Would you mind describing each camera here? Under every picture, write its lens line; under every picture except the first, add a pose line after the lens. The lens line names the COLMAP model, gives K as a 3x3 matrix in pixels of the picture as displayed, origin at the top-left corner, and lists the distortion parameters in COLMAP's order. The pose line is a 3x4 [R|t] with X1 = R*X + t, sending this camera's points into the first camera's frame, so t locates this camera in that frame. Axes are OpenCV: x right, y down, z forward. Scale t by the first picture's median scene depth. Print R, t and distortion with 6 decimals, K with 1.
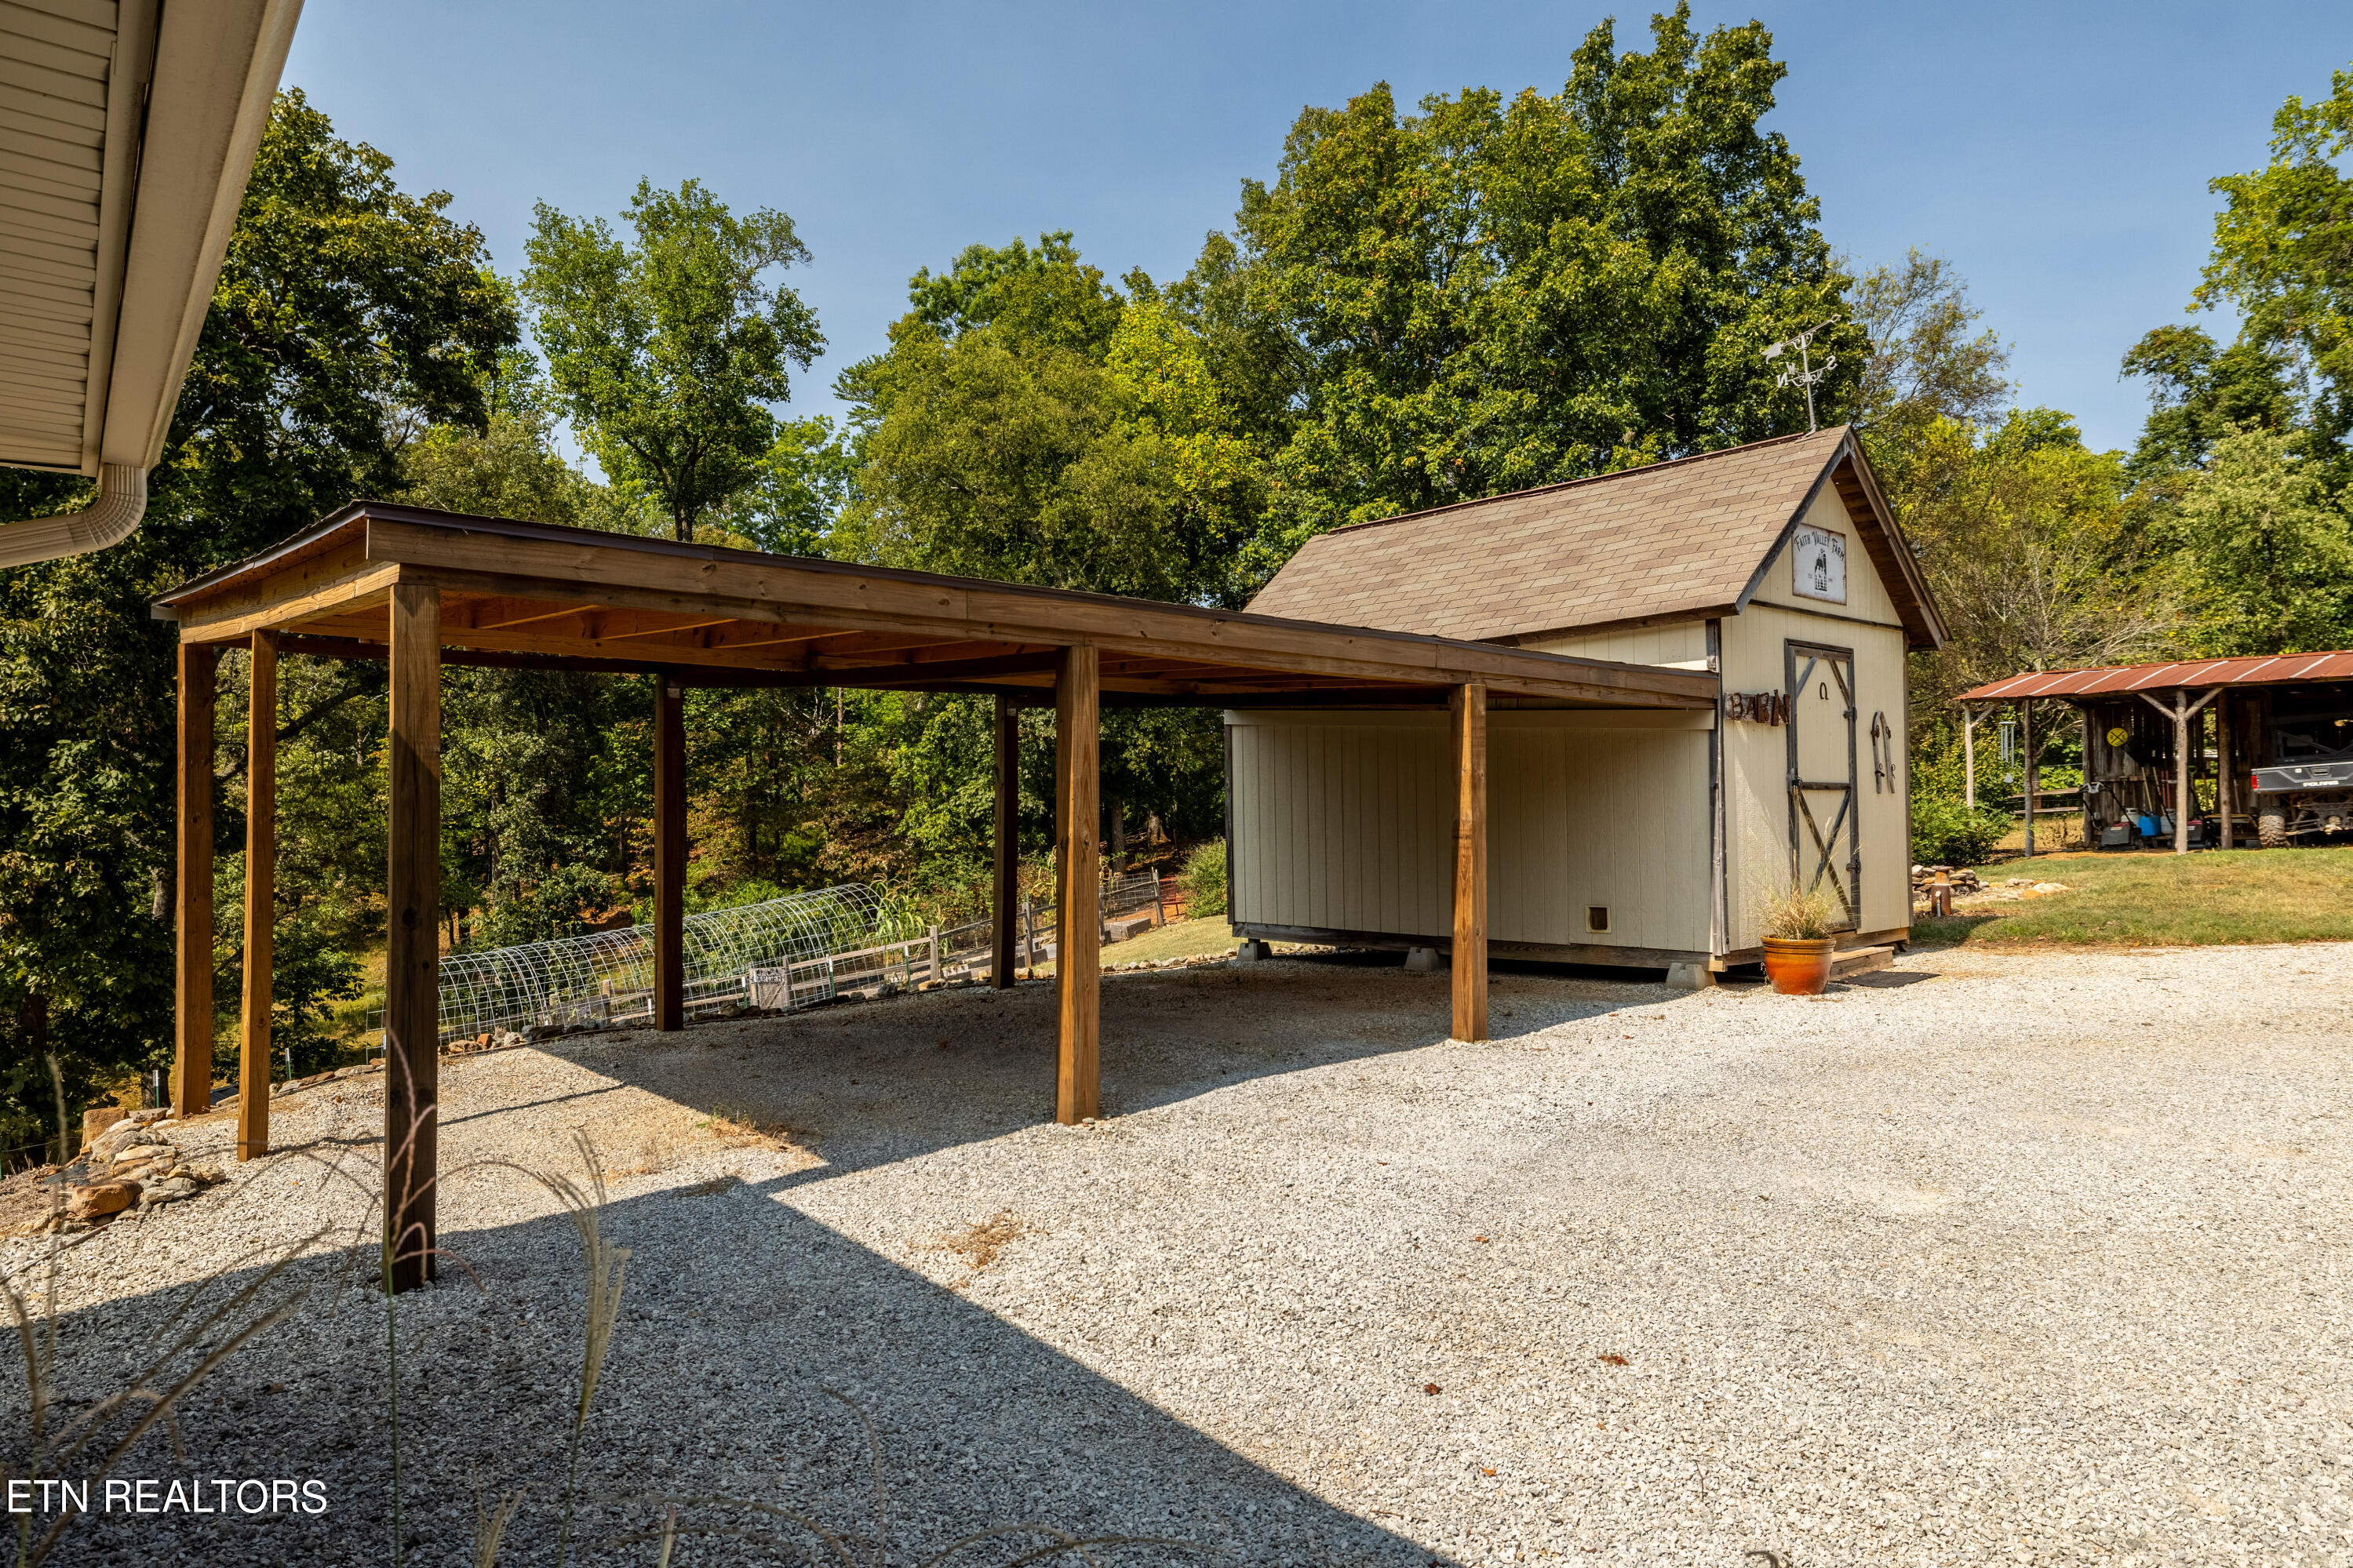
lens RADIAL K [[1454.9, 0, 1172.9], [0, 1454.9, 774.4], [0, 0, 1]] dist [-0.000451, -0.001702]
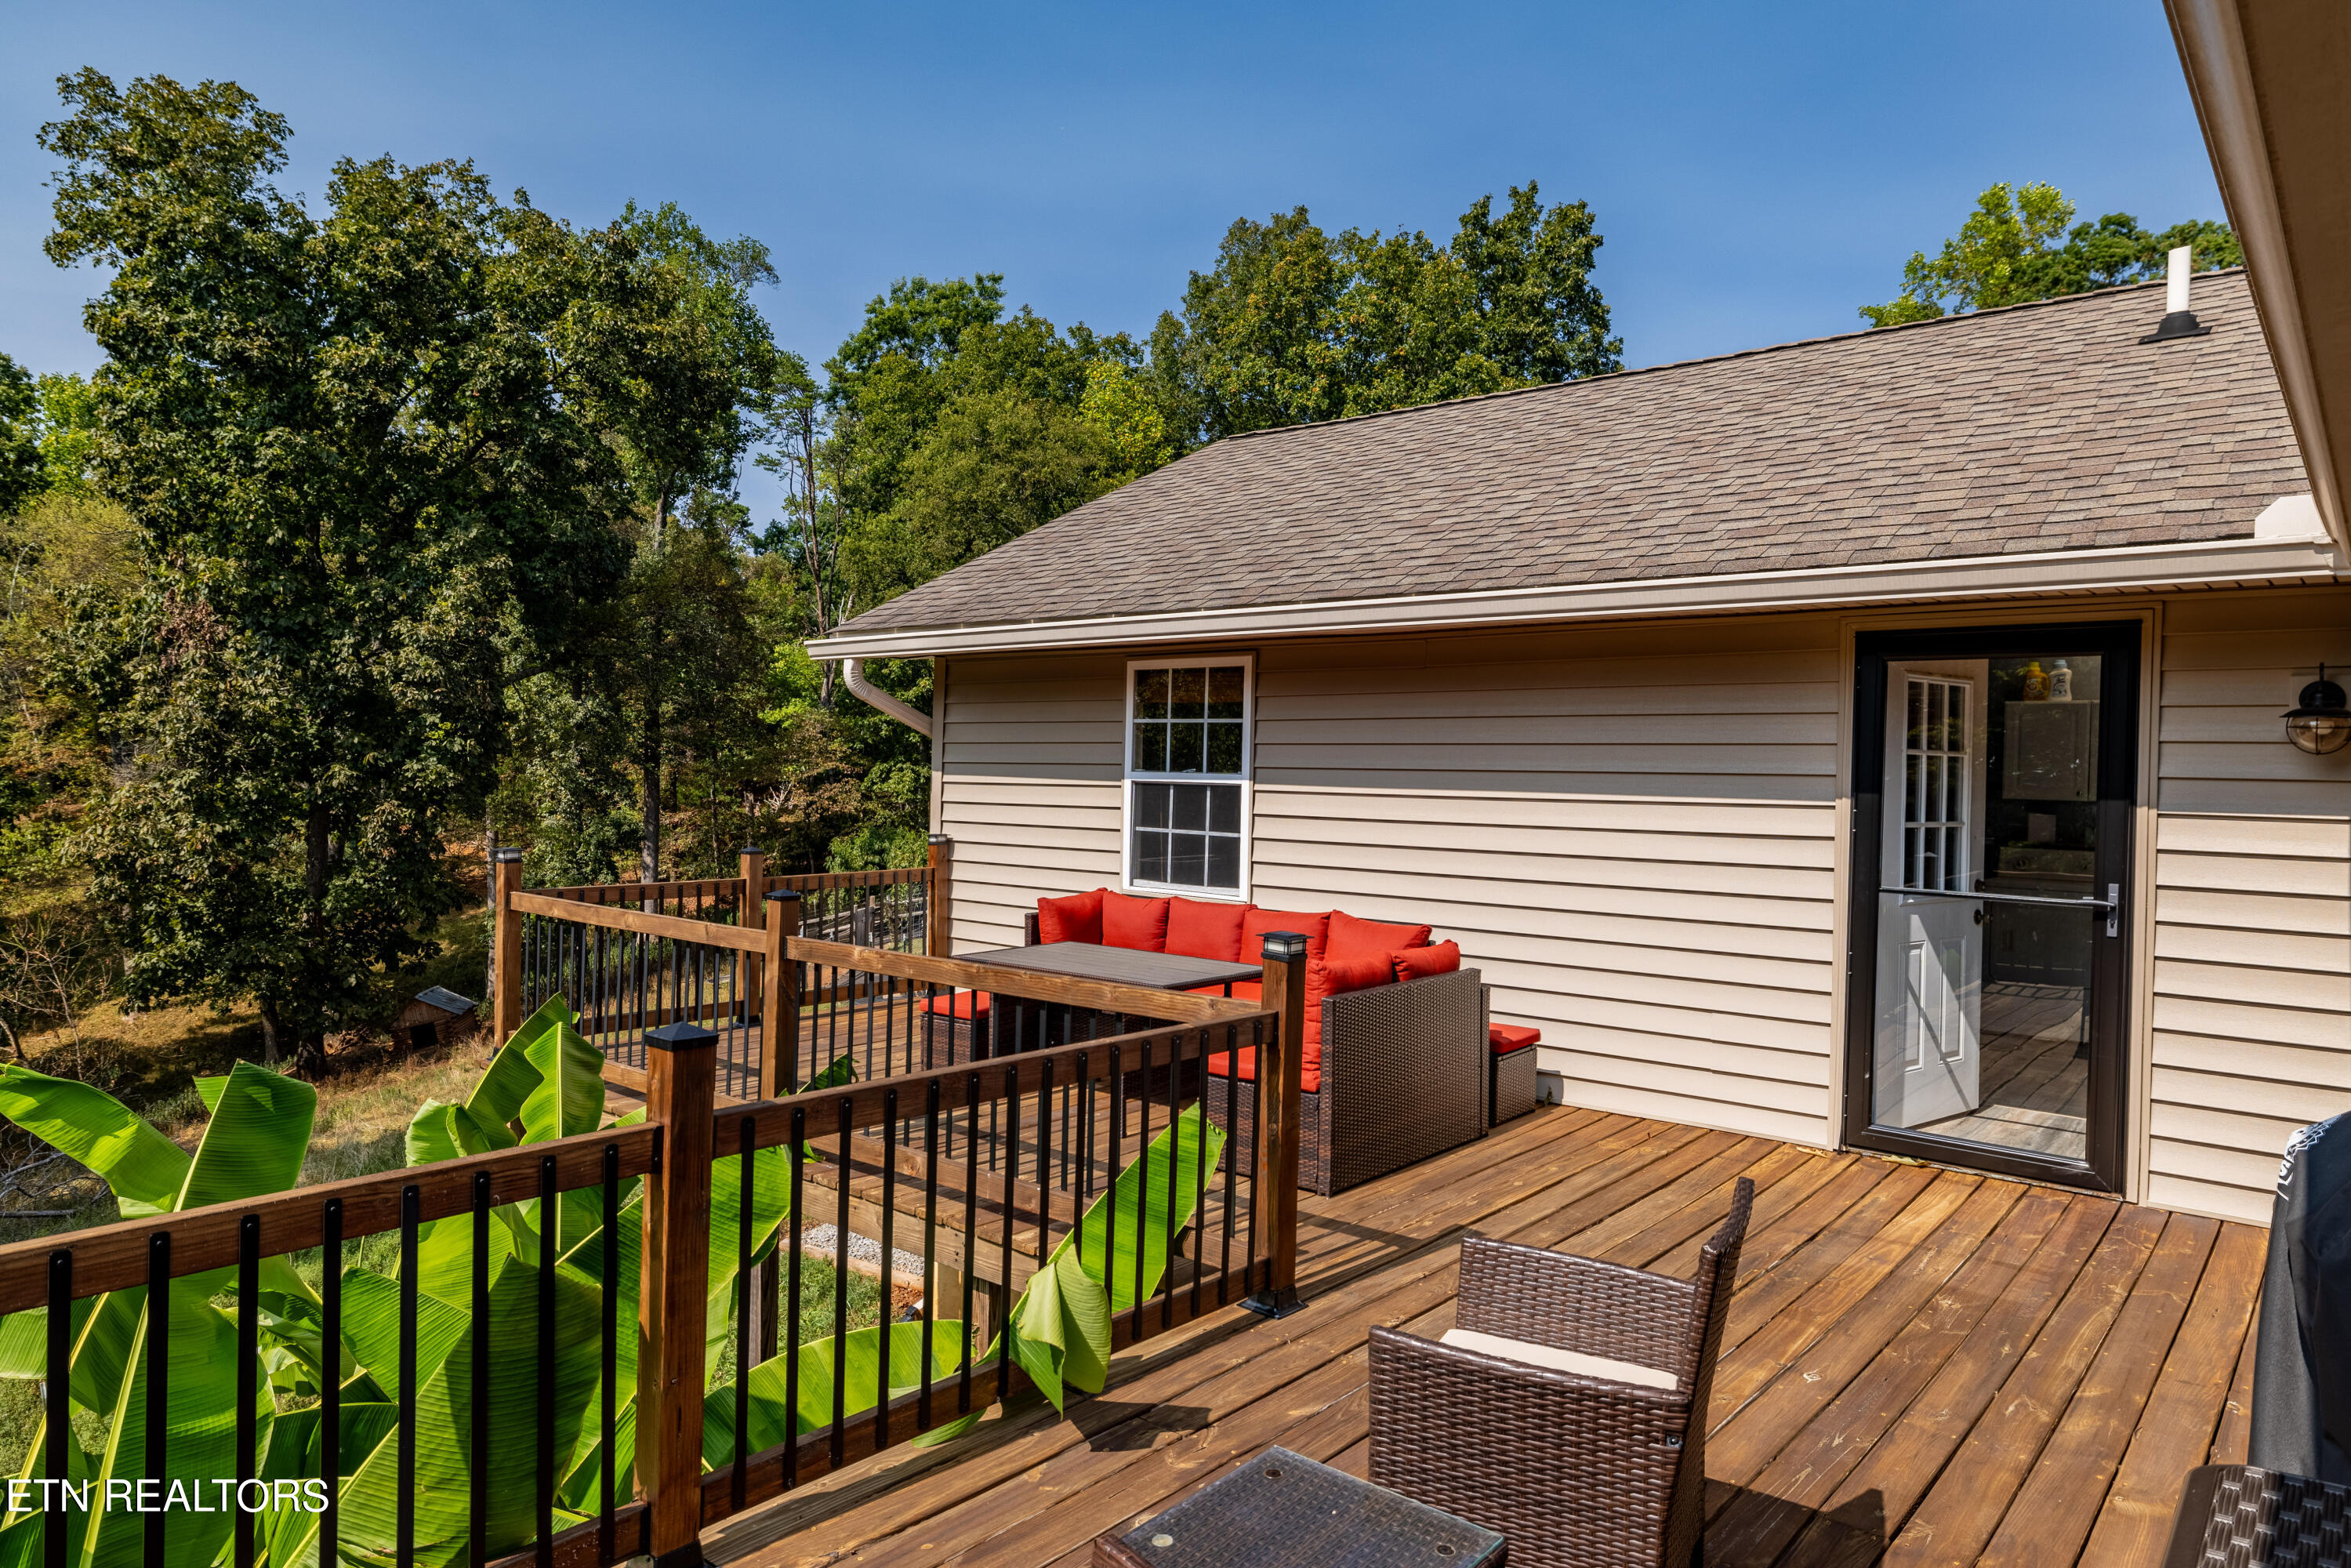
lens RADIAL K [[1453.9, 0, 1179.1], [0, 1453.9, 790.5], [0, 0, 1]] dist [-0.000451, -0.001702]
pose [[0.977899, 0.013009, 0.208673, -0.243869], [-0.022048, 0.998914, 0.041050, -0.014300], [-0.207913, -0.044743, 0.977123, -0.273906]]
